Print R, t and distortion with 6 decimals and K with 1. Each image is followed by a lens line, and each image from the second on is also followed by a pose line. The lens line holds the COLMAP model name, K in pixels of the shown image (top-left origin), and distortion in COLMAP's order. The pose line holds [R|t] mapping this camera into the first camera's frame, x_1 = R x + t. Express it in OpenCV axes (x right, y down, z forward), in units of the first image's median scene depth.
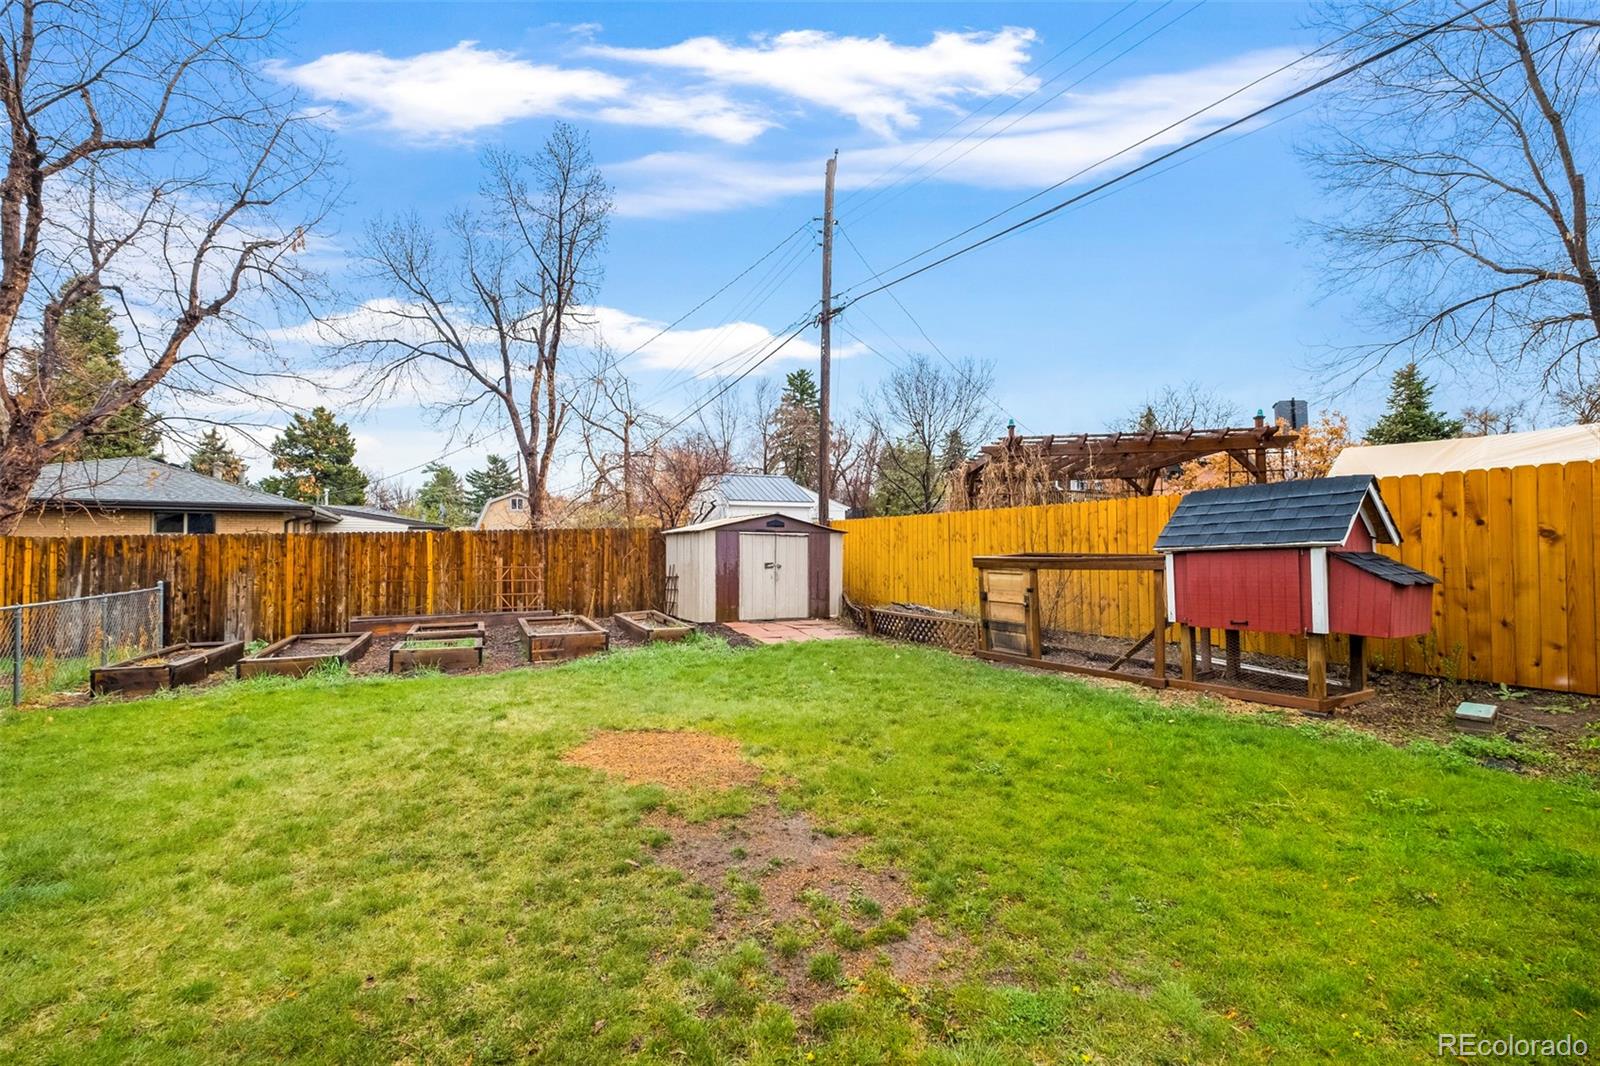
lens RADIAL K [[716.2, 0, 828.8], [0, 716.2, 525.1], [0, 0, 1]] dist [-0.015869, -0.000022]
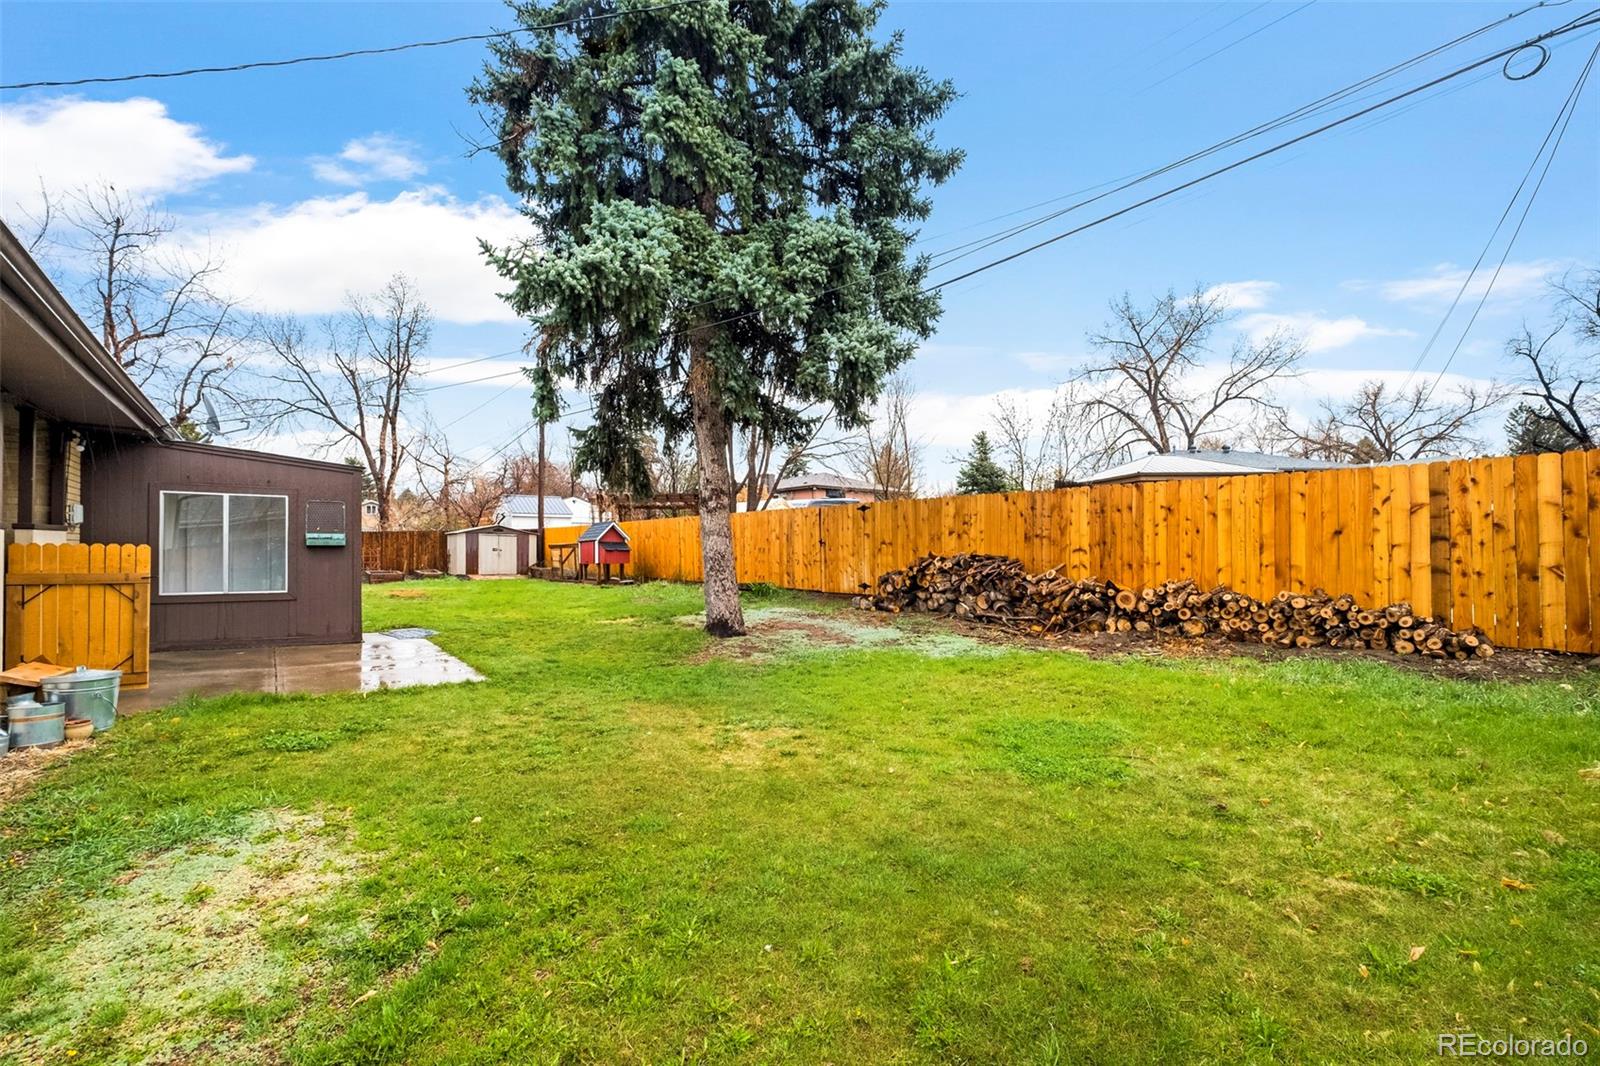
lens RADIAL K [[689.5, 0, 798.0], [0, 689.5, 534.1], [0, 0, 1]] dist [0.018536, -0.005598]
pose [[0.990757, 0.008194, 0.135403, 0.272889], [-0.010312, 0.999835, 0.014948, -0.015386], [-0.135258, -0.016207, 0.990678, -0.598368]]
